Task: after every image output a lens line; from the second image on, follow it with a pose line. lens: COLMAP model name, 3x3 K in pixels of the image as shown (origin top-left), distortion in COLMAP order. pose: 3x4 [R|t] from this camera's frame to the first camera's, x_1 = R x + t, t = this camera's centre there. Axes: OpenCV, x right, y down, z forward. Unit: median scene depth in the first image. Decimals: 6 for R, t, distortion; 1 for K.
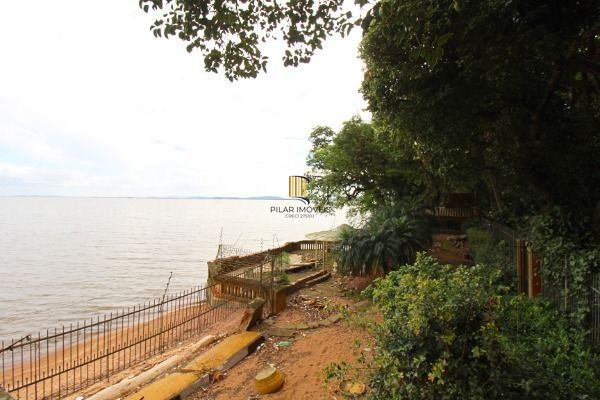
lens RADIAL K [[276.8, 0, 300.0], [0, 276.8, 200.0], [0, 0, 1]] dist [-0.000227, -0.012181]
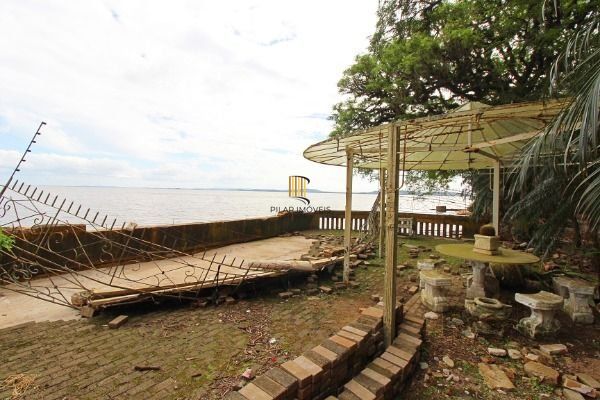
lens RADIAL K [[259.2, 0, 300.0], [0, 259.2, 200.0], [0, 0, 1]] dist [-0.000759, -0.010216]
pose [[0.988354, 0.006379, -0.152041, 0.038356], [-0.004374, 0.999899, 0.013524, 0.122780], [0.152112, -0.012701, 0.988282, 0.555698]]
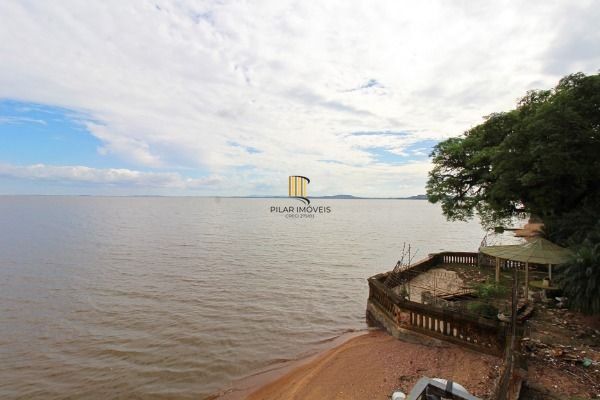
lens RADIAL K [[276.8, 0, 300.0], [0, 276.8, 200.0], [0, 0, 1]] dist [-0.000227, -0.012181]
pose [[0.971238, 0.001208, -0.238108, -0.223861], [-0.000009, 0.999987, 0.005034, -0.017223], [0.238111, -0.004887, 0.971226, 0.077496]]
